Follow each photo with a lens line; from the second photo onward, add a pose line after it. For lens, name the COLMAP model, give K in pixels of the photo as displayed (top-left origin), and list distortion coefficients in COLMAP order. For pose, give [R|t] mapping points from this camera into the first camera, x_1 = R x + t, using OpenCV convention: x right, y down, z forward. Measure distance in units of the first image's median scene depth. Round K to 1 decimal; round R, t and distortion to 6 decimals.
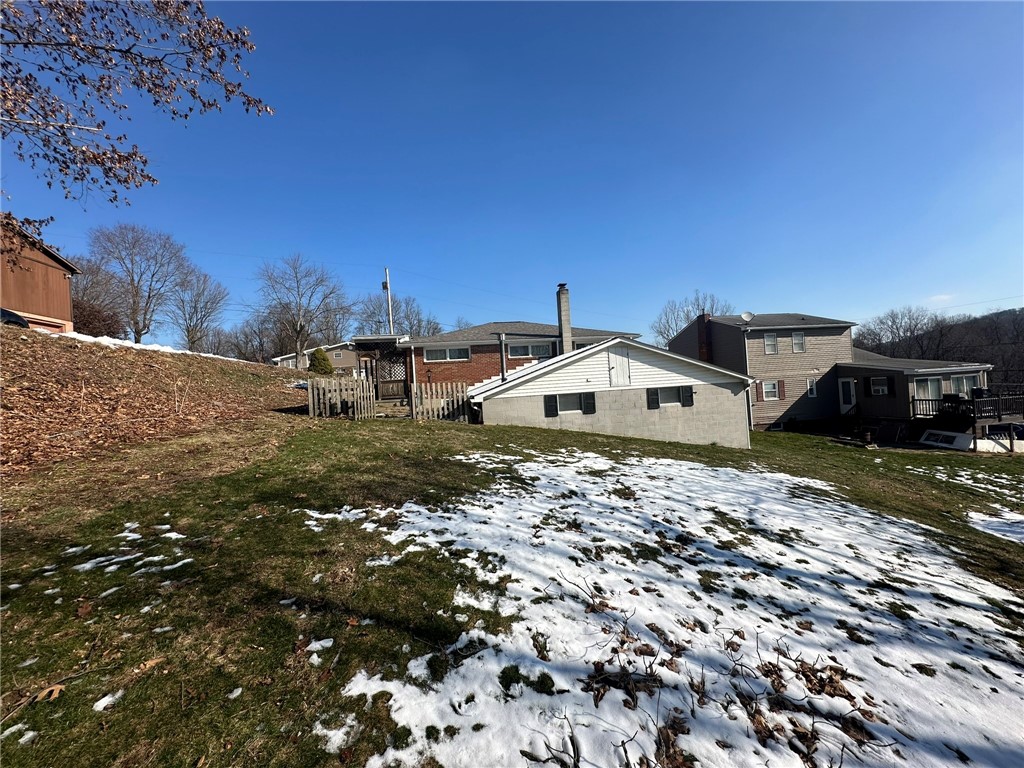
lens RADIAL K [[406.6, 0, 511.0], [0, 406.6, 383.2], [0, 0, 1]] dist [-0.000912, 0.000318]
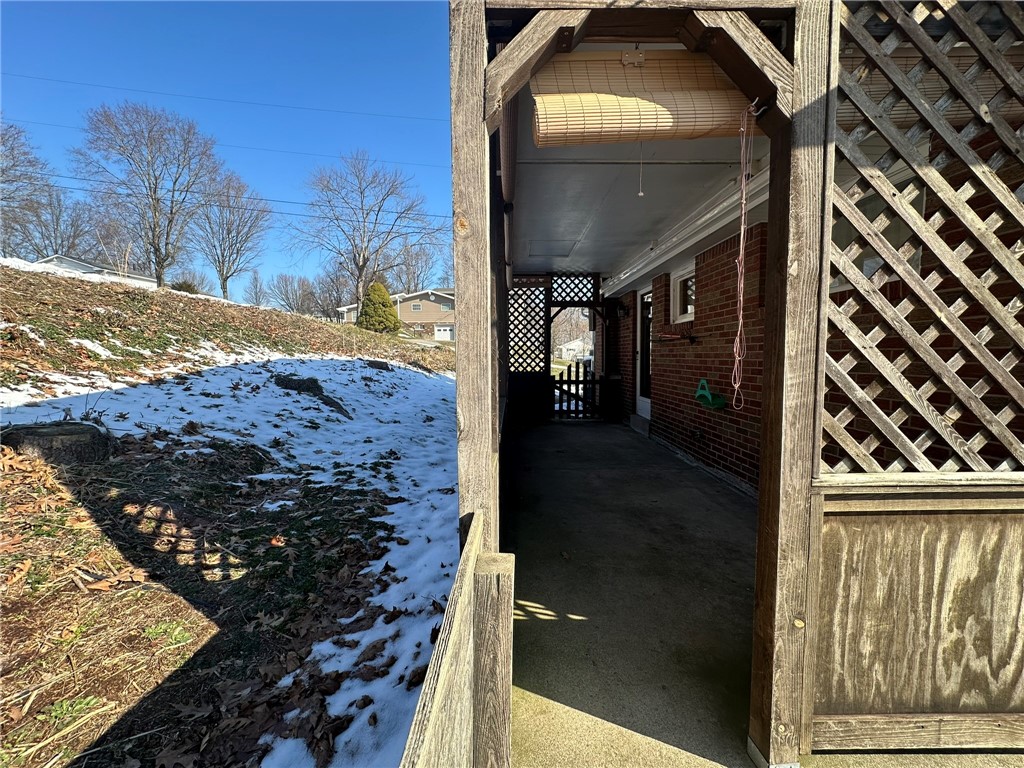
lens RADIAL K [[406.6, 0, 514.8], [0, 406.6, 382.7], [0, 0, 1]] dist [-0.000912, 0.000318]
pose [[0.982842, 0.067167, -0.171784, -0.105183], [-0.052113, 0.994514, 0.090696, -0.006224], [0.176933, -0.080188, 0.980951, 0.277207]]
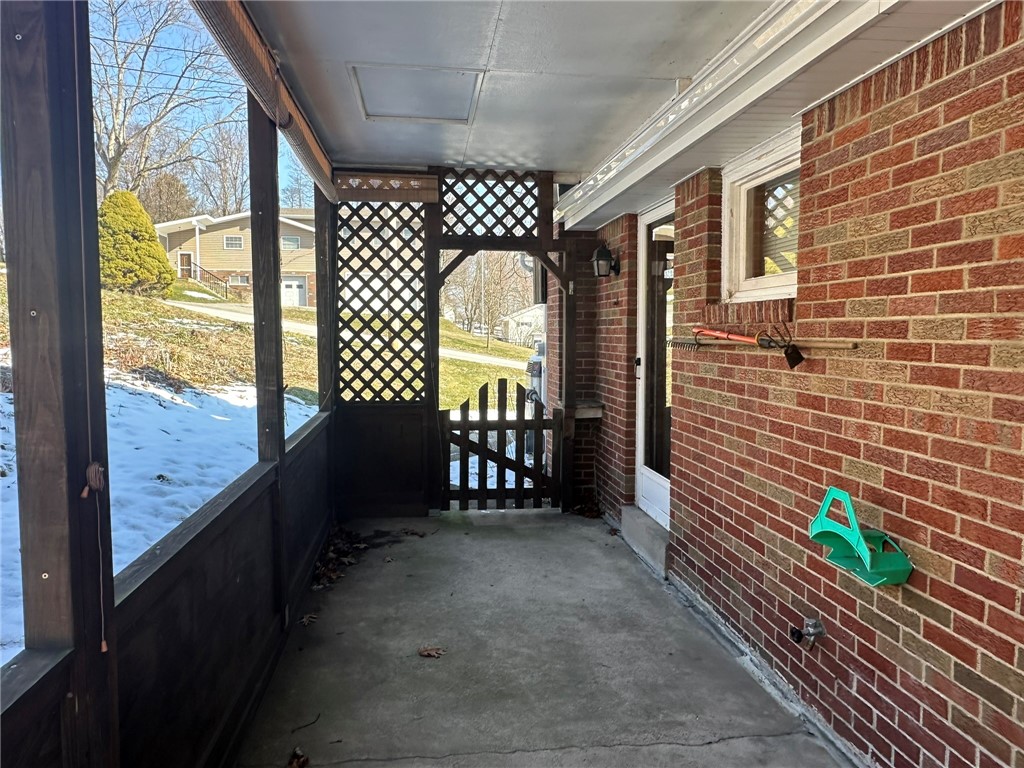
lens RADIAL K [[713.2, 0, 509.9], [0, 713.2, 382.7], [0, 0, 1]] dist [-0.007085, -0.000352]
pose [[0.995948, 0.068774, -0.057941, -0.102043], [-0.063516, 0.994080, 0.088152, -0.009636], [0.063661, -0.084115, 0.994420, 0.306907]]
